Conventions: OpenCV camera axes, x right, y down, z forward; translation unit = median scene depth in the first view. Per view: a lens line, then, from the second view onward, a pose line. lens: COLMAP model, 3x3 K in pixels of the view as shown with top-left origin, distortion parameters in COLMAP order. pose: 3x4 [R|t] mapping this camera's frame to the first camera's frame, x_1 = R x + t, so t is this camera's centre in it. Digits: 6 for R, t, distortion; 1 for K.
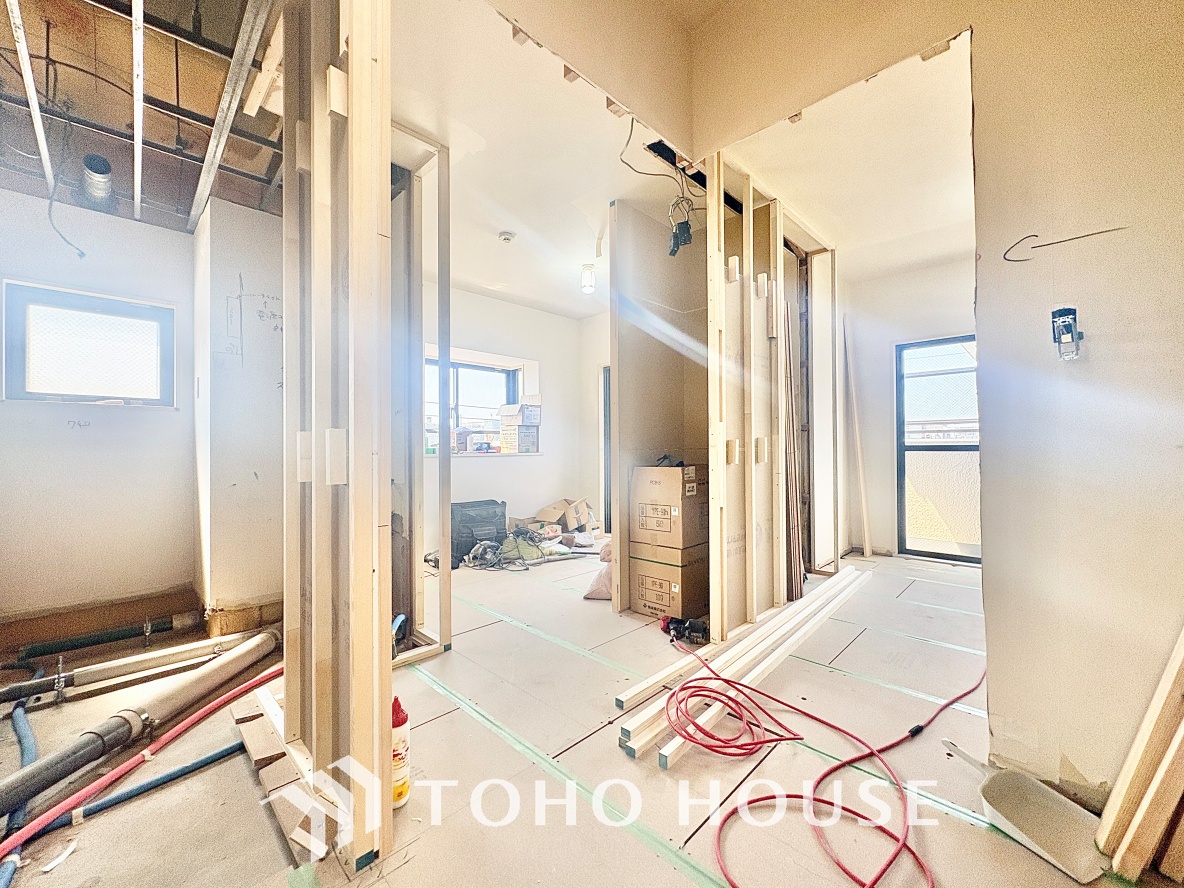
lens RADIAL K [[472.9, 0, 592.7], [0, 472.9, 443.8], [0, 0, 1]] dist [-0.000118, 0.000589]
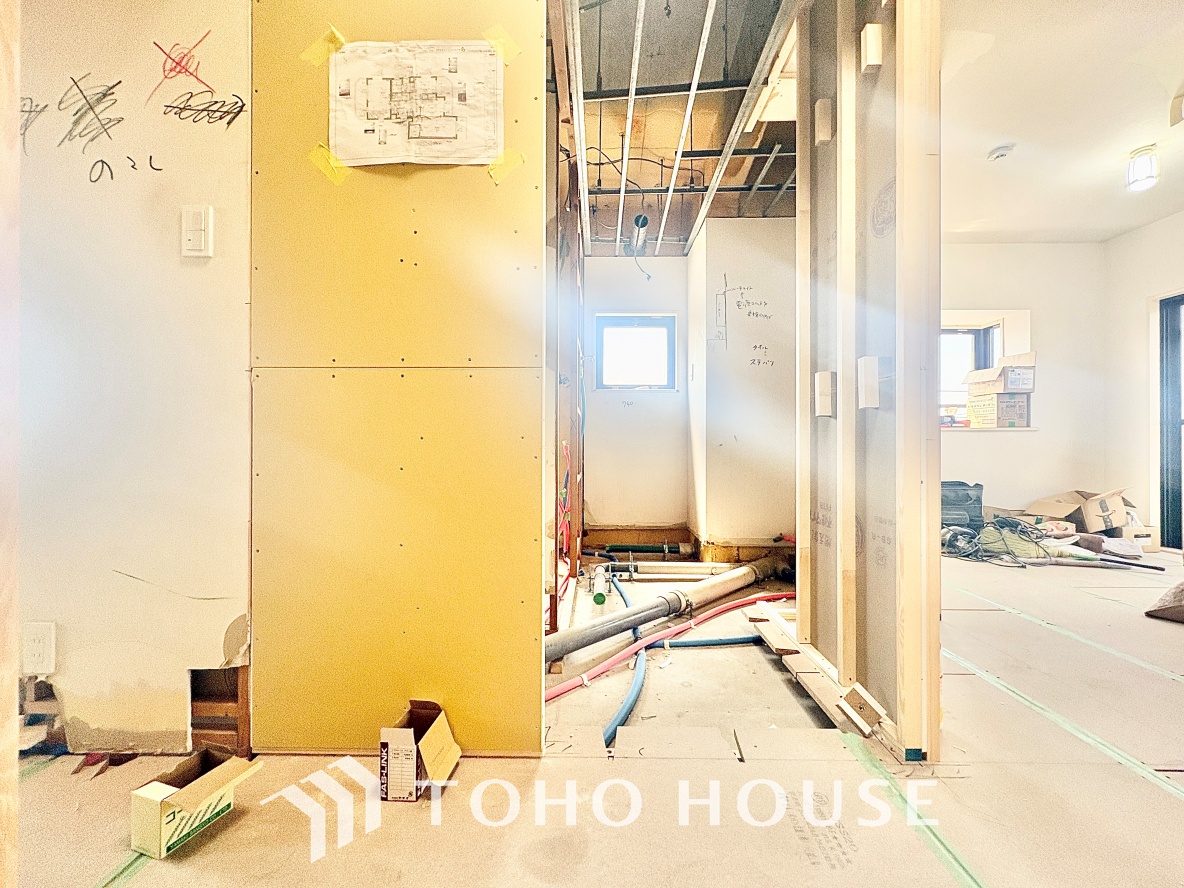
lens RADIAL K [[472.9, 0, 592.7], [0, 472.9, 443.8], [0, 0, 1]] dist [-0.000118, 0.000589]
pose [[0.689808, 0.004137, -0.723981, -0.087018], [0.000589, 0.999980, 0.006276, 0.073123], [0.723992, -0.004756, 0.689792, -0.098280]]
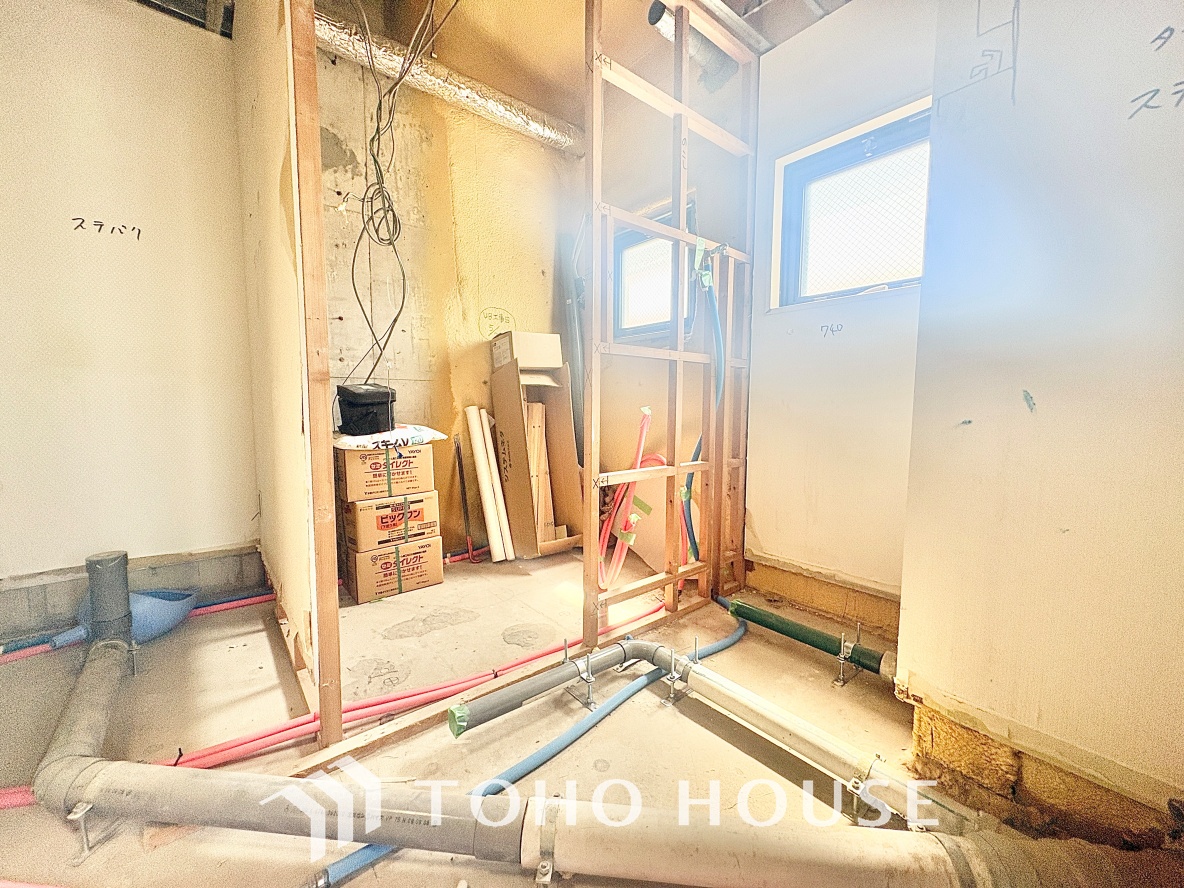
lens RADIAL K [[472.9, 0, 592.7], [0, 472.9, 443.8], [0, 0, 1]] dist [-0.000118, 0.000589]
pose [[-0.109057, 0.088602, -0.990079, -0.311489], [0.004508, 0.996054, 0.088640, 0.065333], [0.994025, 0.005204, -0.109026, 0.703718]]
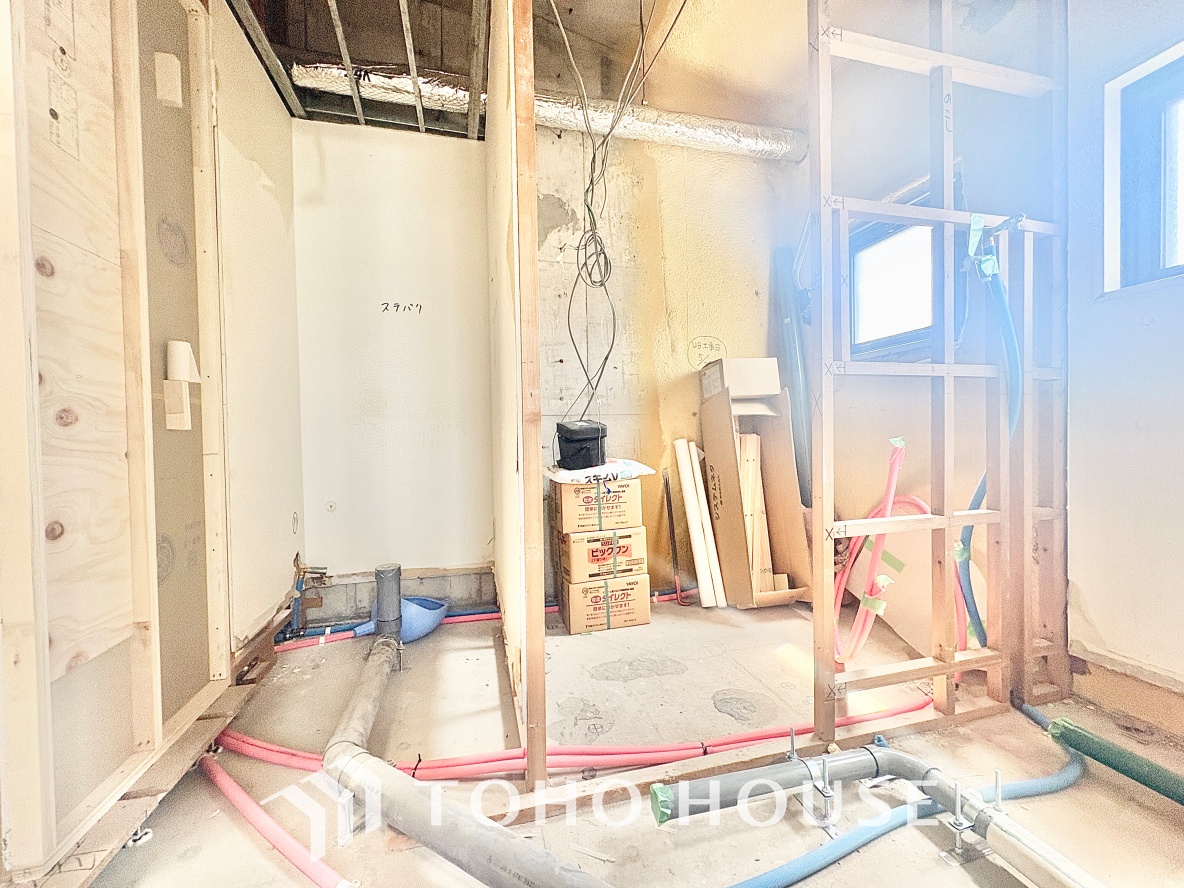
lens RADIAL K [[472.9, 0, 592.7], [0, 472.9, 443.8], [0, 0, 1]] dist [-0.000118, 0.000589]
pose [[-0.519053, 0.030637, -0.854193, -0.364698], [0.028730, 0.999418, 0.018388, 0.059828], [0.854259, -0.014997, -0.519631, 0.688324]]
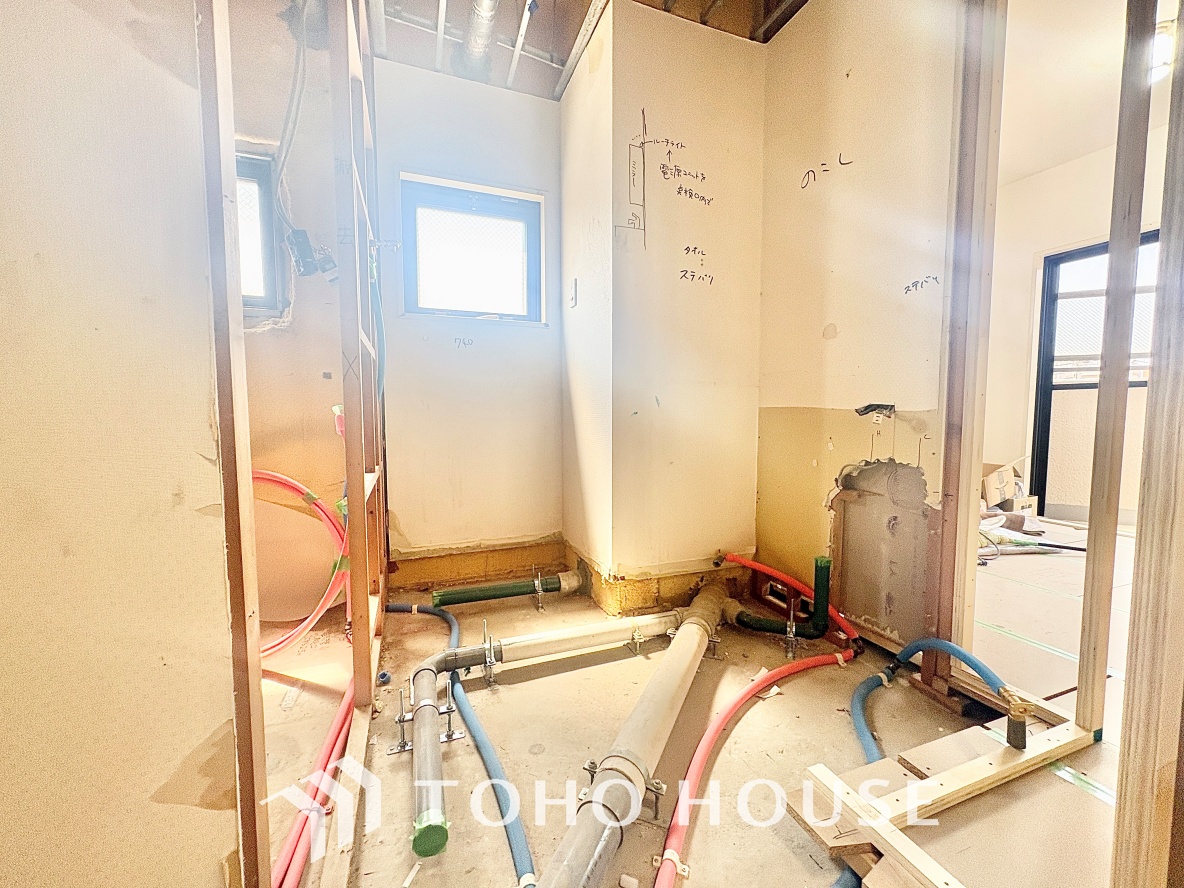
lens RADIAL K [[472.9, 0, 592.7], [0, 472.9, 443.8], [0, 0, 1]] dist [-0.000118, 0.000589]
pose [[0.908104, 0.033366, -0.417413, -0.493671], [-0.000489, 0.996904, 0.078624, 0.074124], [0.418744, -0.071194, 0.905309, 0.295769]]
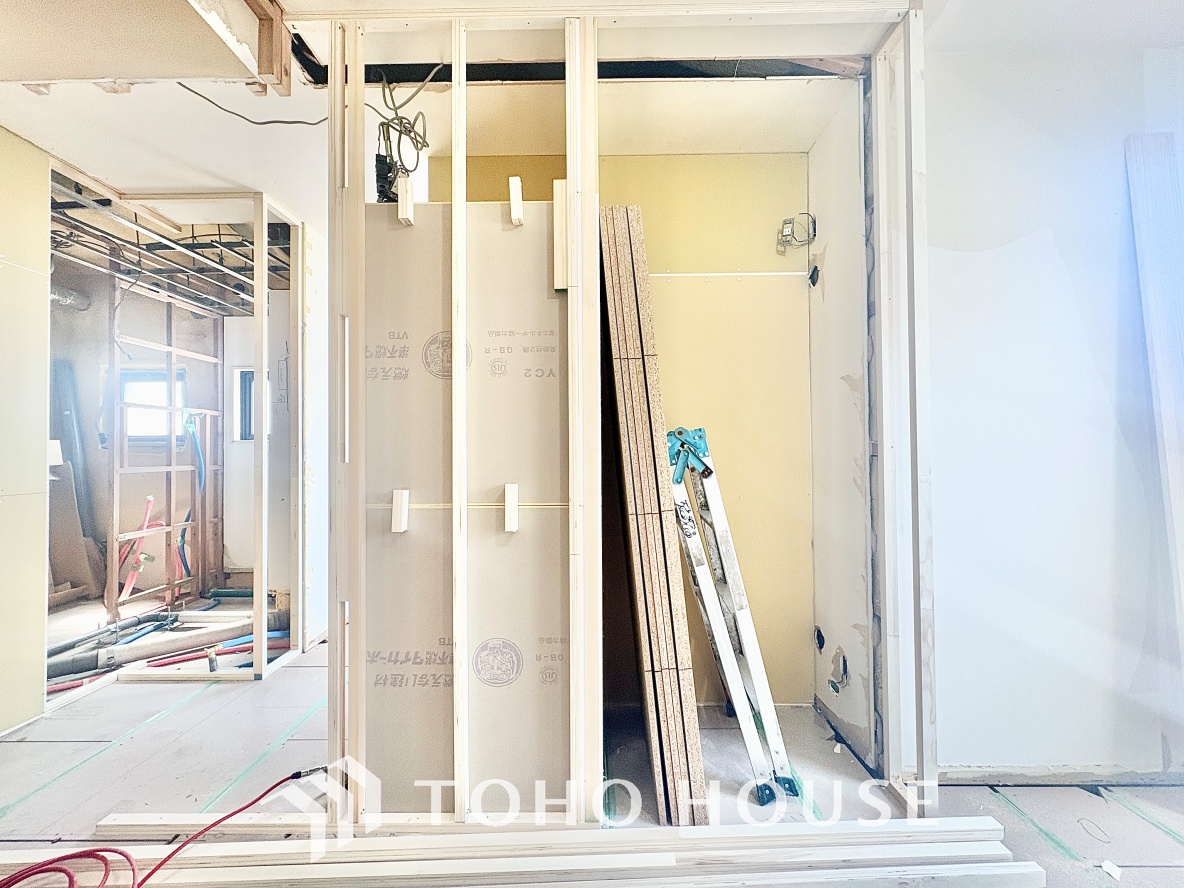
lens RADIAL K [[472.9, 0, 592.7], [0, 472.9, 443.8], [0, 0, 1]] dist [-0.000118, 0.000589]
pose [[0.695126, -0.010495, -0.718811, 0.789624], [0.009619, 0.999940, -0.005297, -0.054269], [0.718823, -0.003232, 0.695185, 0.675685]]
